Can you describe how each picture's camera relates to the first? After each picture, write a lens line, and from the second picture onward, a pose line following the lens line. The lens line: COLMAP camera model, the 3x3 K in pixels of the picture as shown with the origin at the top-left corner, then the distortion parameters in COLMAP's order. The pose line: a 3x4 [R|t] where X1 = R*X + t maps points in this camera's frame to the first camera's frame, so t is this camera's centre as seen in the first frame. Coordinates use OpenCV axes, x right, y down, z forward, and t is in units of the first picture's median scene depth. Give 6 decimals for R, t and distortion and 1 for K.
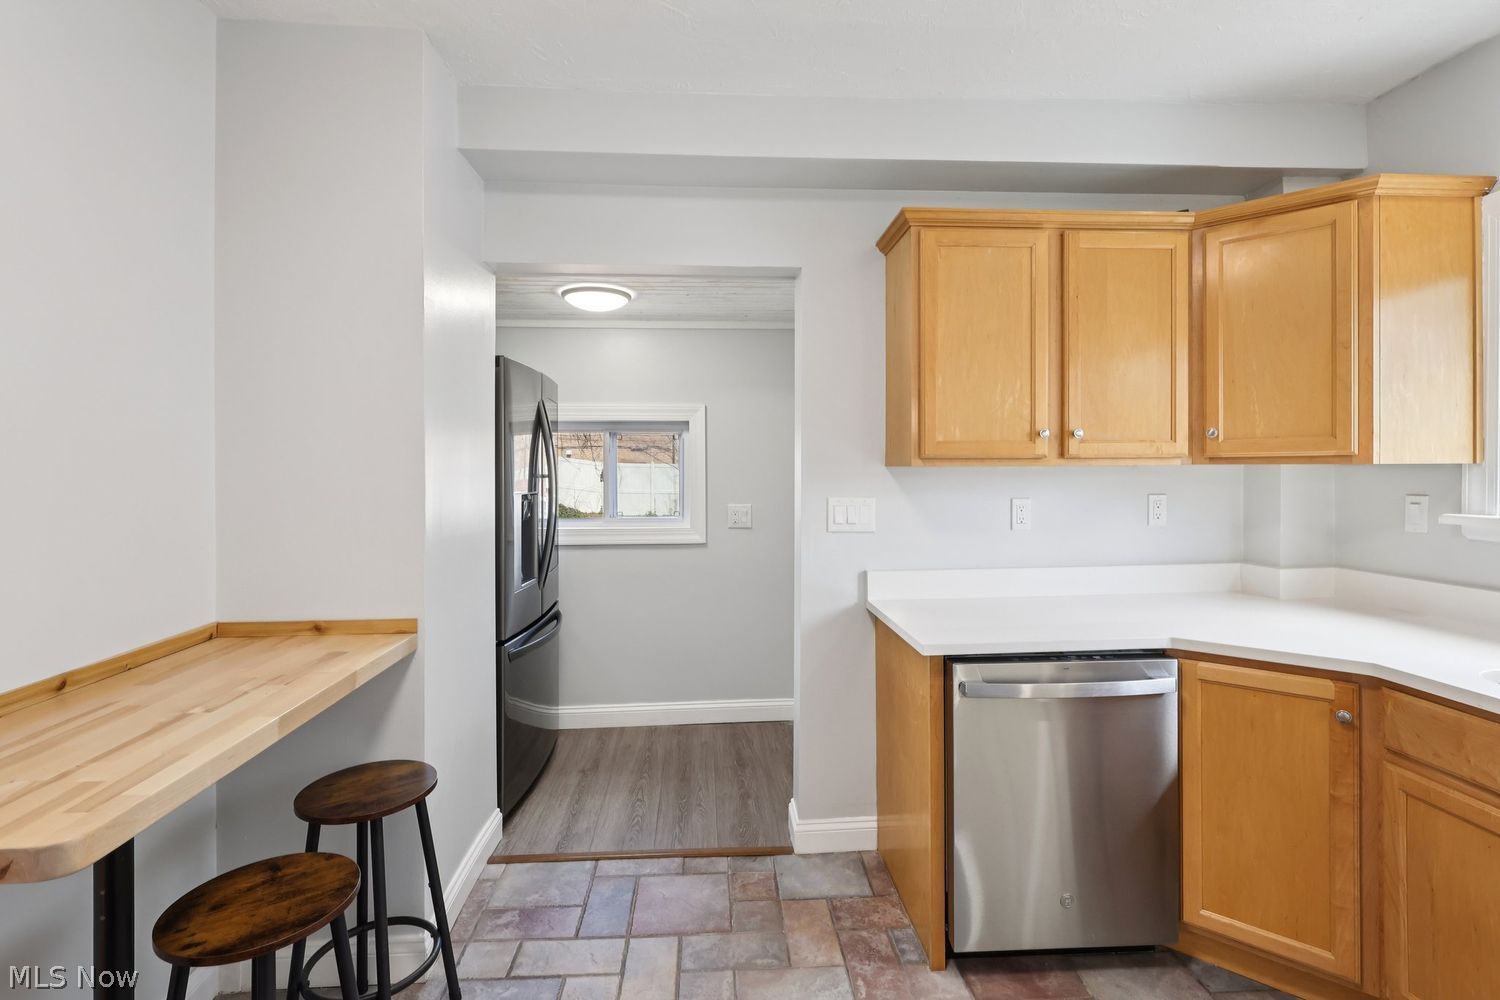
lens RADIAL K [[699.2, 0, 742.8], [0, 699.2, 477.4], [0, 0, 1]] dist [-0.009666, 0.003410]
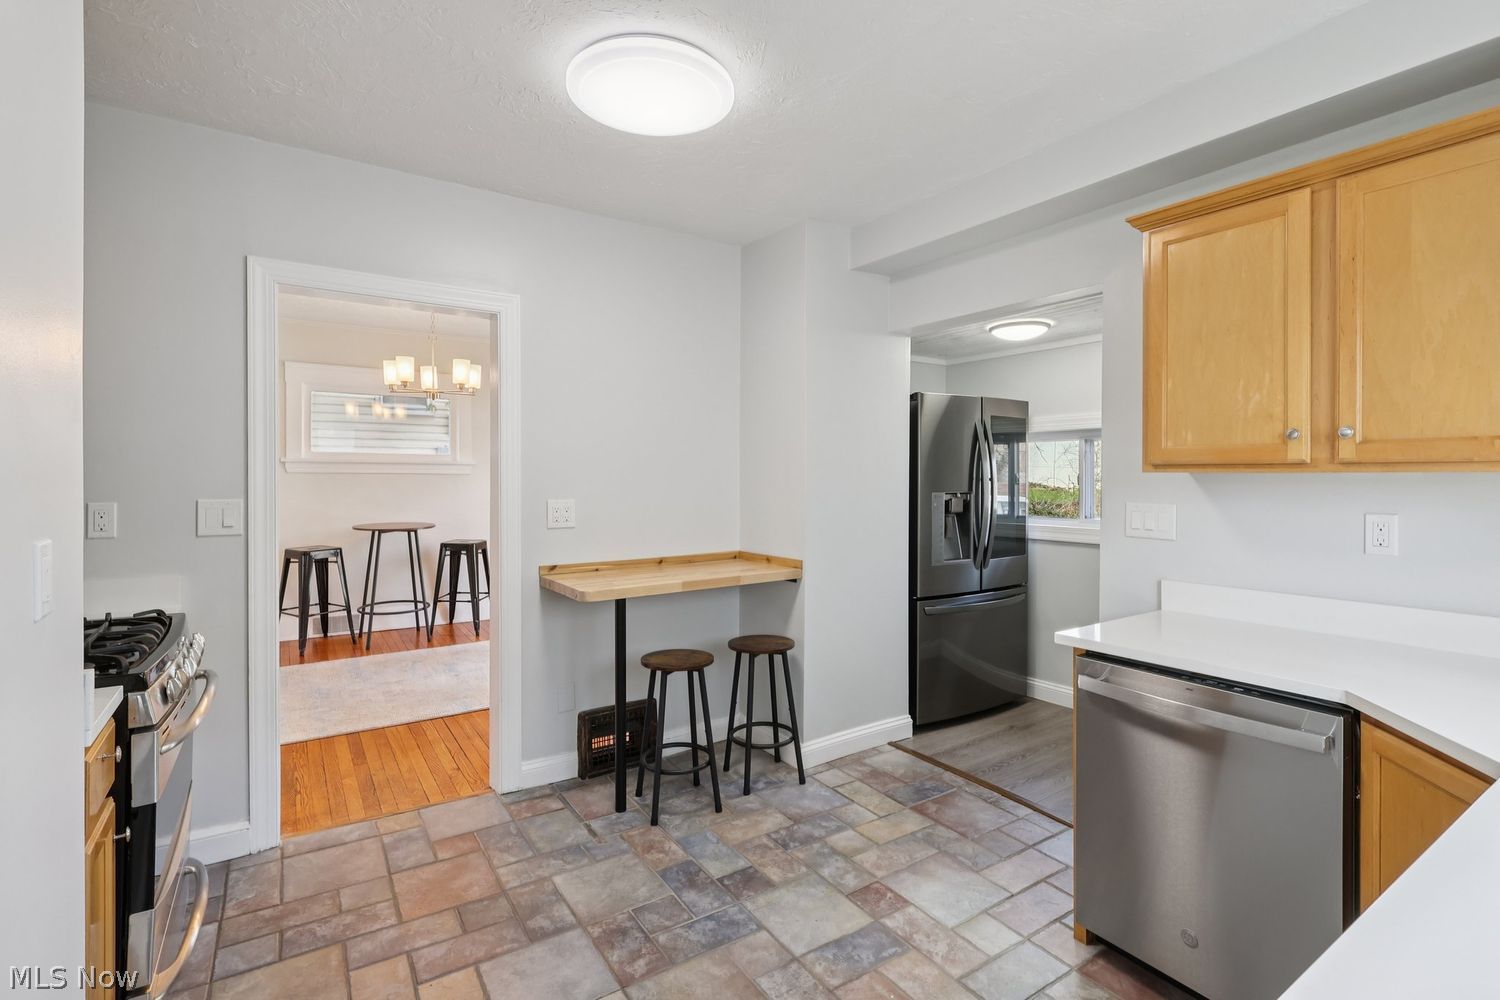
lens RADIAL K [[699.2, 0, 751.7], [0, 699.2, 481.6], [0, 0, 1]] dist [-0.009666, 0.003410]
pose [[0.509755, 0.014070, -0.860204, 0.814659], [-0.011242, 0.999890, 0.009693, -0.006880], [0.860246, 0.004729, 0.509857, 0.008066]]
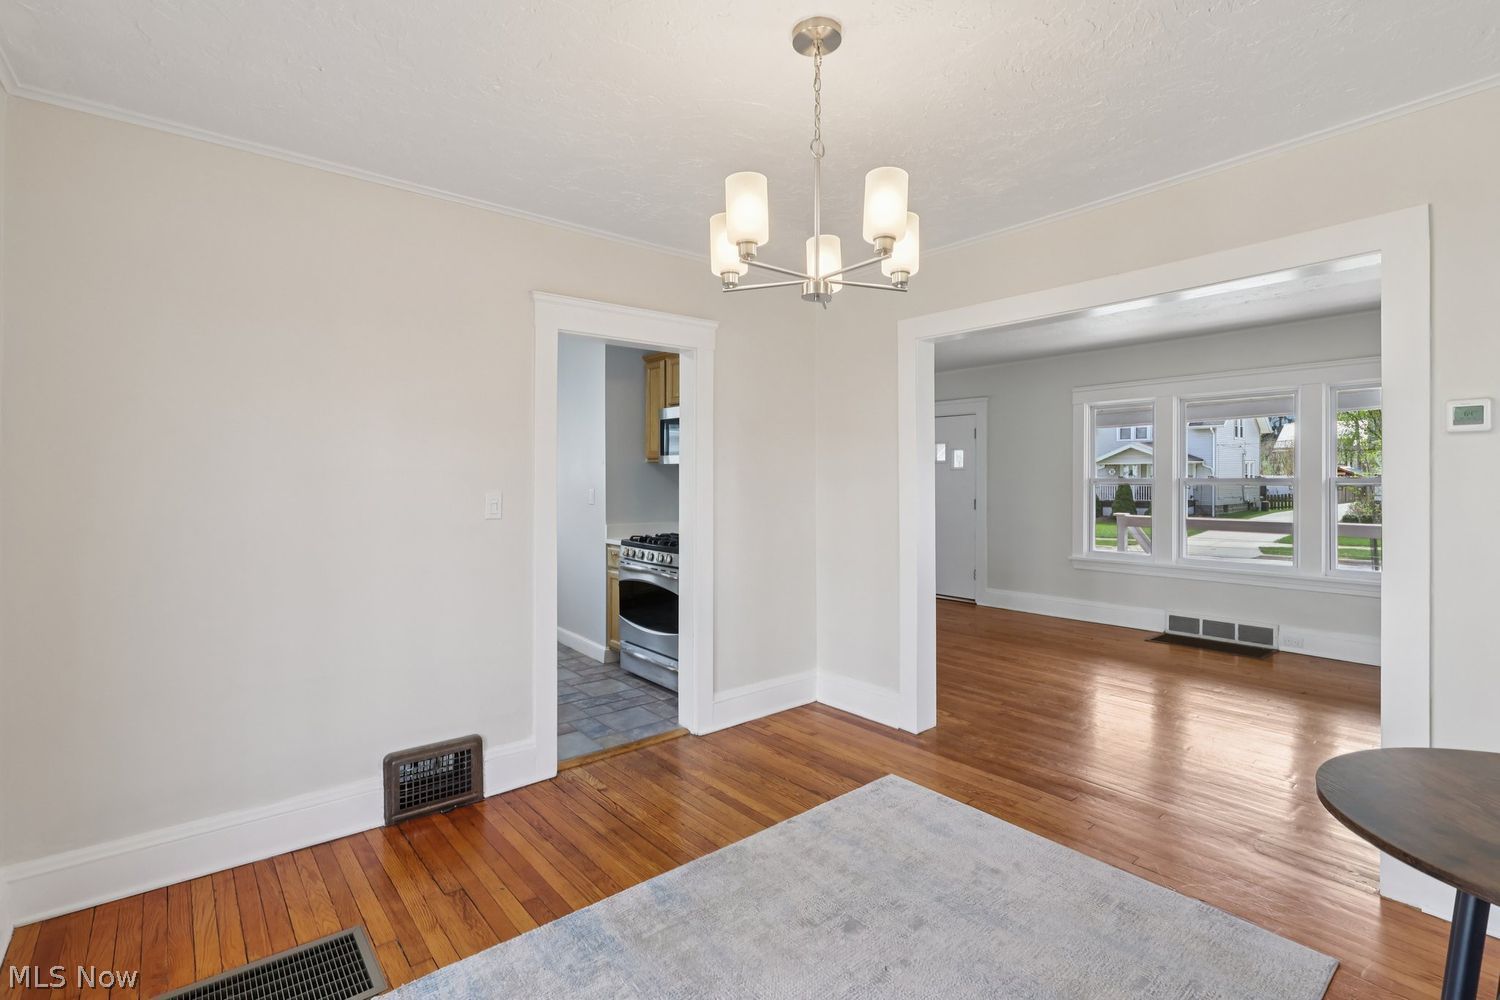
lens RADIAL K [[699.2, 0, 748.5], [0, 699.2, 483.9], [0, 0, 1]] dist [-0.009666, 0.003410]
pose [[-0.590300, -0.011186, 0.807106, -2.085842], [-0.001227, 0.999915, 0.012961, -0.007737], [-0.807183, 0.006660, -0.590264, 0.815866]]
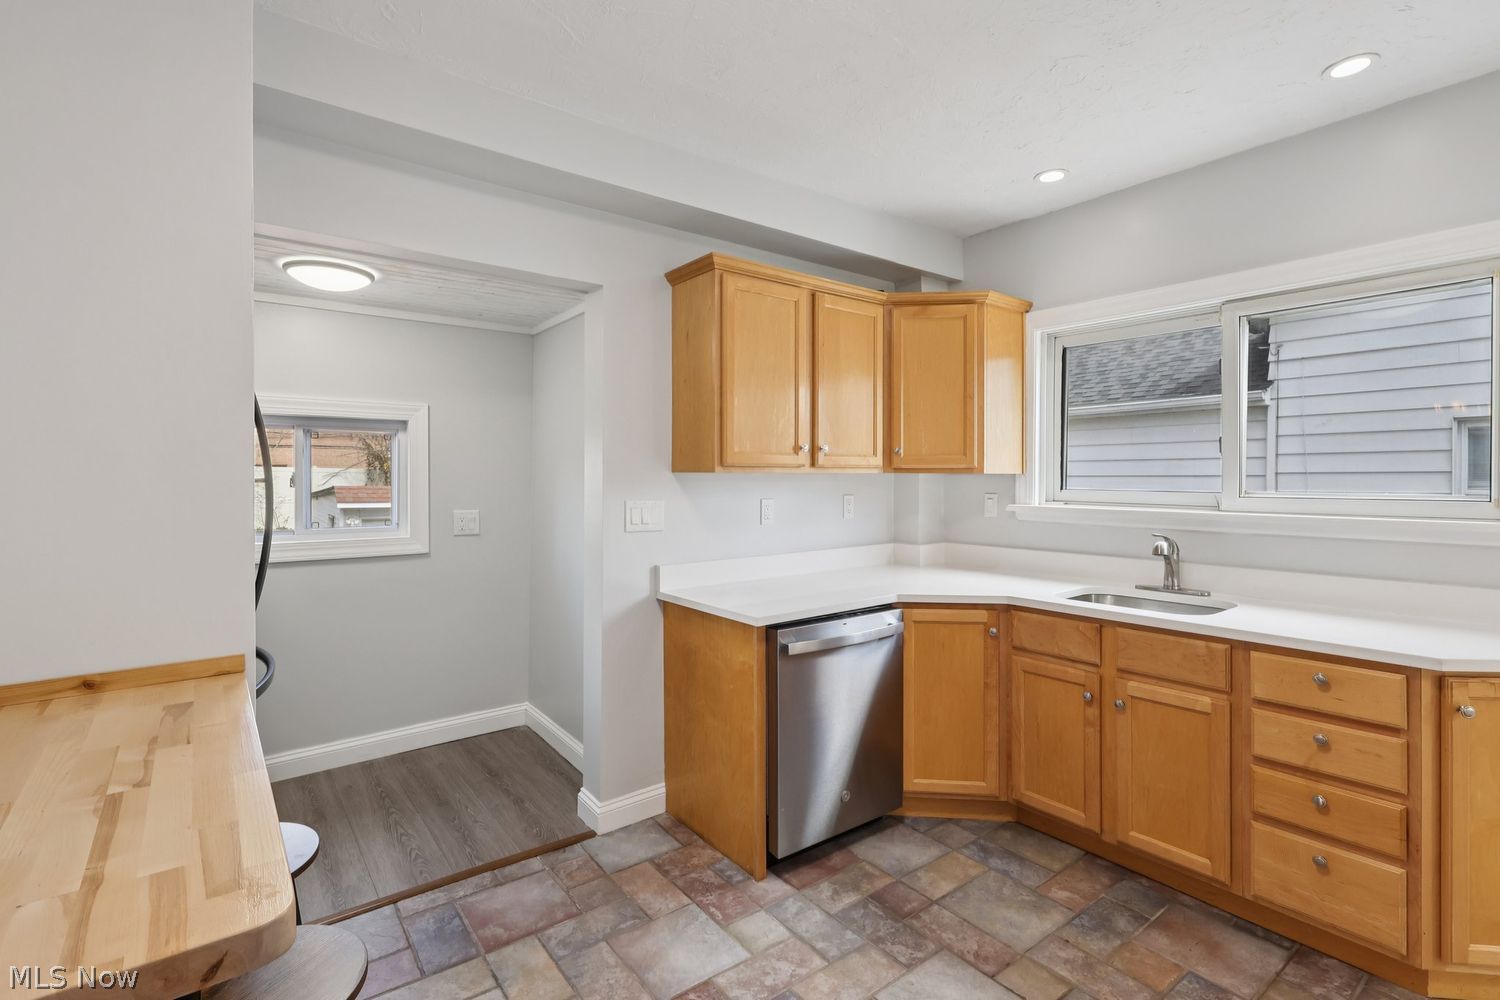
lens RADIAL K [[699.2, 0, 744.0], [0, 699.2, 485.8], [0, 0, 1]] dist [-0.009666, 0.003410]
pose [[0.828603, -0.003263, 0.559826, -0.379416], [0.000041, 0.999983, 0.005769, -0.000653], [-0.559836, -0.004757, 0.828590, -0.006396]]
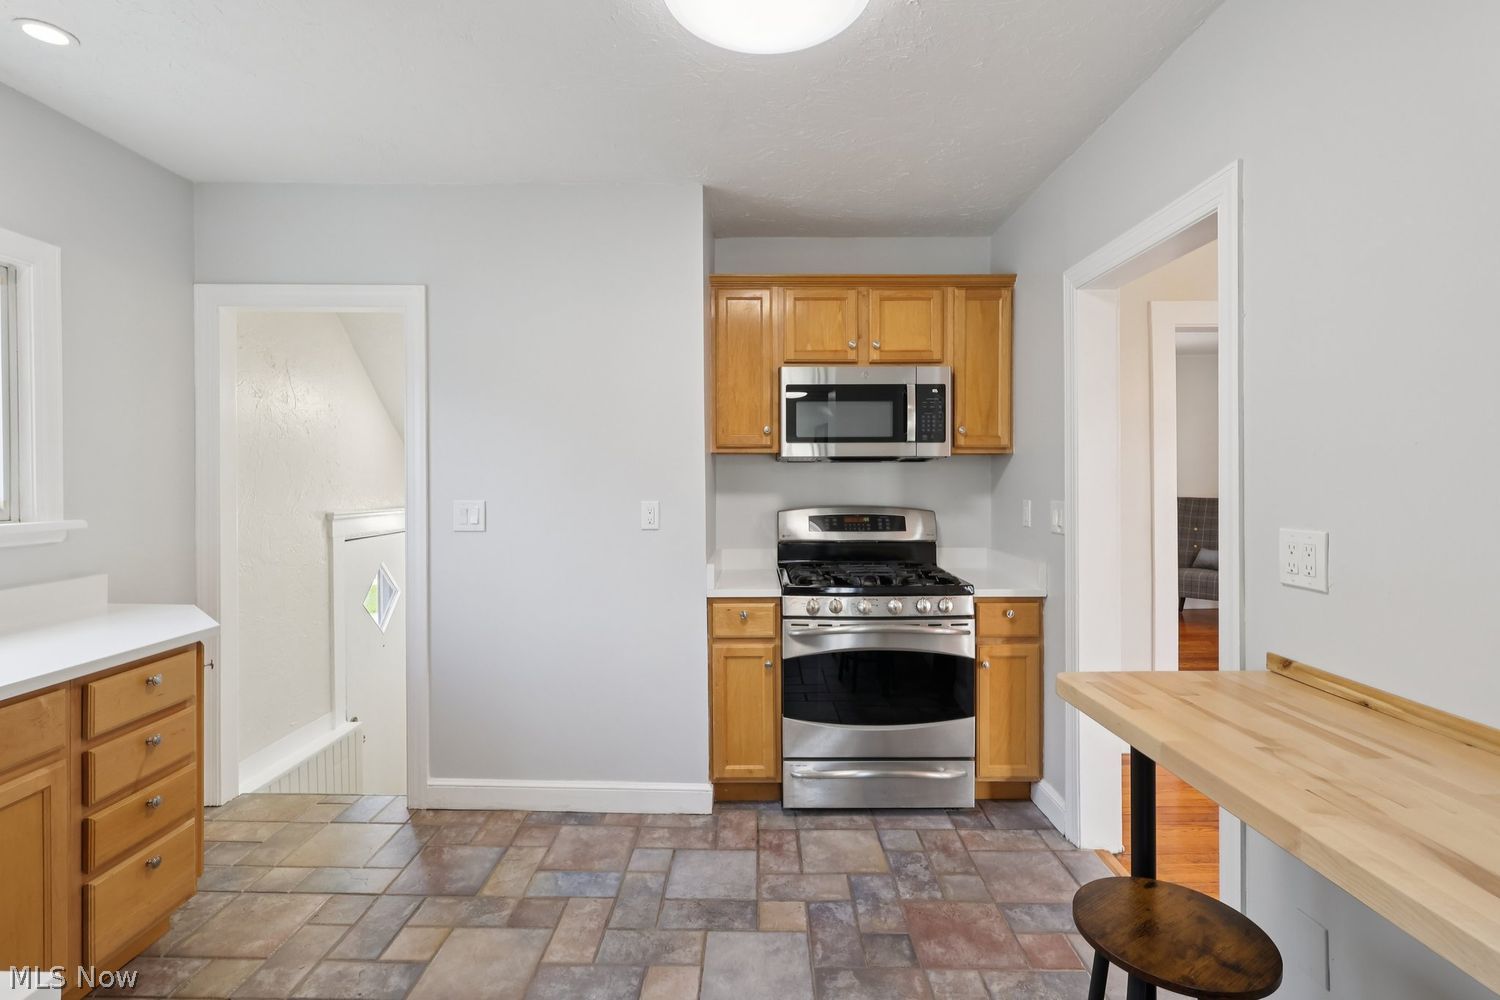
lens RADIAL K [[699.2, 0, 754.1], [0, 699.2, 483.3], [0, 0, 1]] dist [-0.009666, 0.003410]
pose [[-0.998303, 0.001839, 0.058200, -0.098680], [0.002679, 0.999893, 0.014370, -0.009768], [-0.058167, 0.014502, -0.998202, 1.109441]]
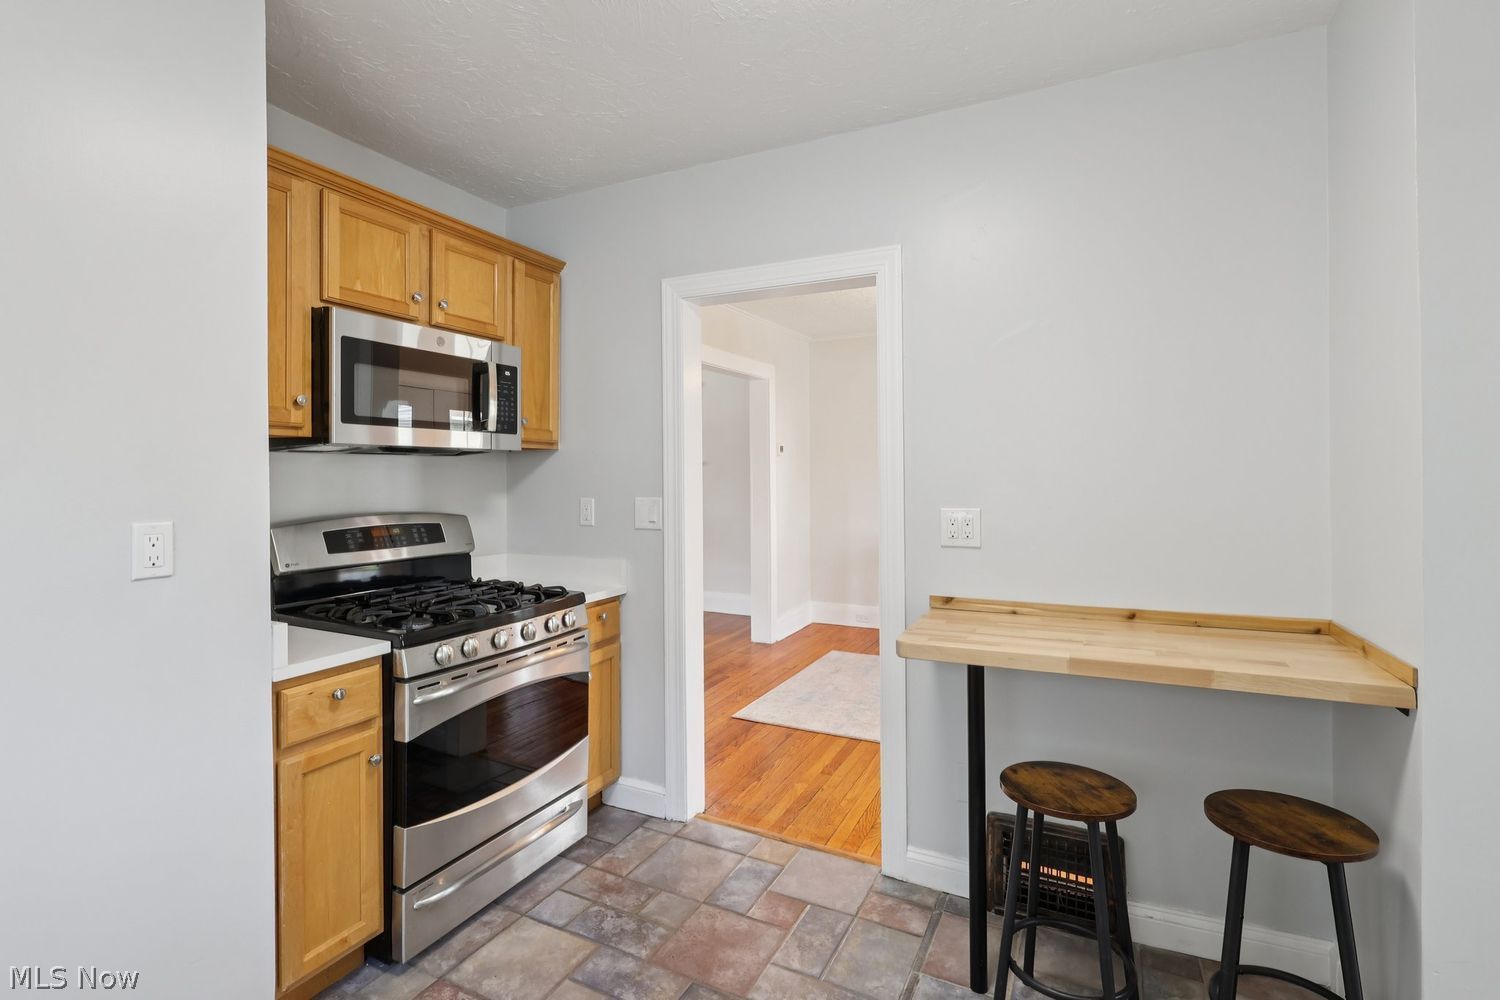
lens RADIAL K [[699.2, 0, 749.3], [0, 699.2, 474.8], [0, 0, 1]] dist [-0.009666, 0.003410]
pose [[-0.497653, 0.001859, -0.867374, 0.451048], [-0.000915, 0.999996, 0.002668, -0.004323], [0.867376, 0.002121, -0.497649, 0.640490]]
